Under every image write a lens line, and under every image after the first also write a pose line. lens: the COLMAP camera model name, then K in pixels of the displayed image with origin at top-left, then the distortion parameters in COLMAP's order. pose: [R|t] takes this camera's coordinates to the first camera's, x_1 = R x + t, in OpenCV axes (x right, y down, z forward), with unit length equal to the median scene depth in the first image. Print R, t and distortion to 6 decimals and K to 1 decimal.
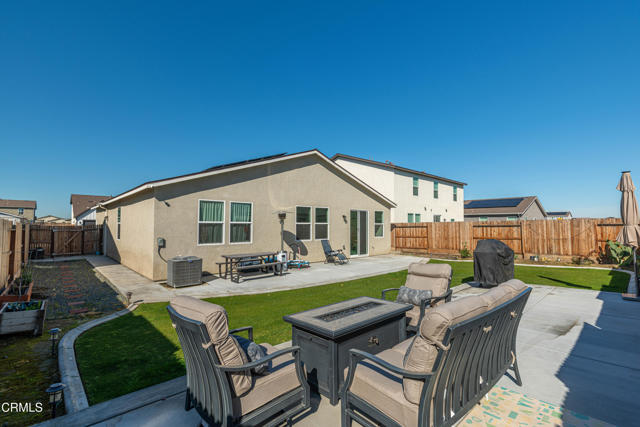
lens RADIAL K [[292.9, 0, 321.4], [0, 292.9, 211.3], [0, 0, 1]] dist [-0.001707, -0.001025]
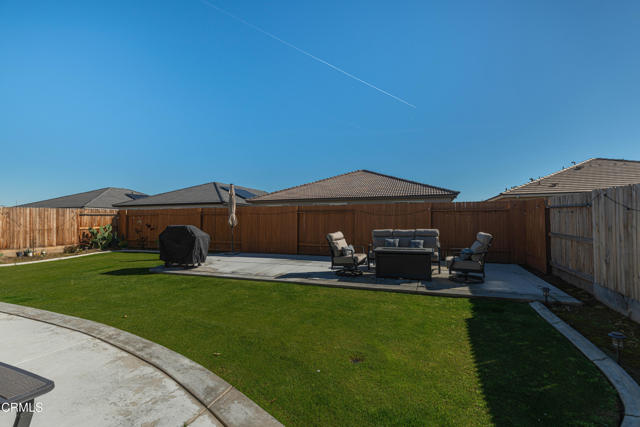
lens RADIAL K [[292.9, 0, 318.3], [0, 292.9, 213.6], [0, 0, 1]] dist [-0.001707, -0.001025]
pose [[-0.432550, 0.015245, 0.901481, -0.393675], [-0.041972, 0.998433, -0.037024, 0.043234], [-0.900633, -0.053852, -0.431232, 0.634155]]
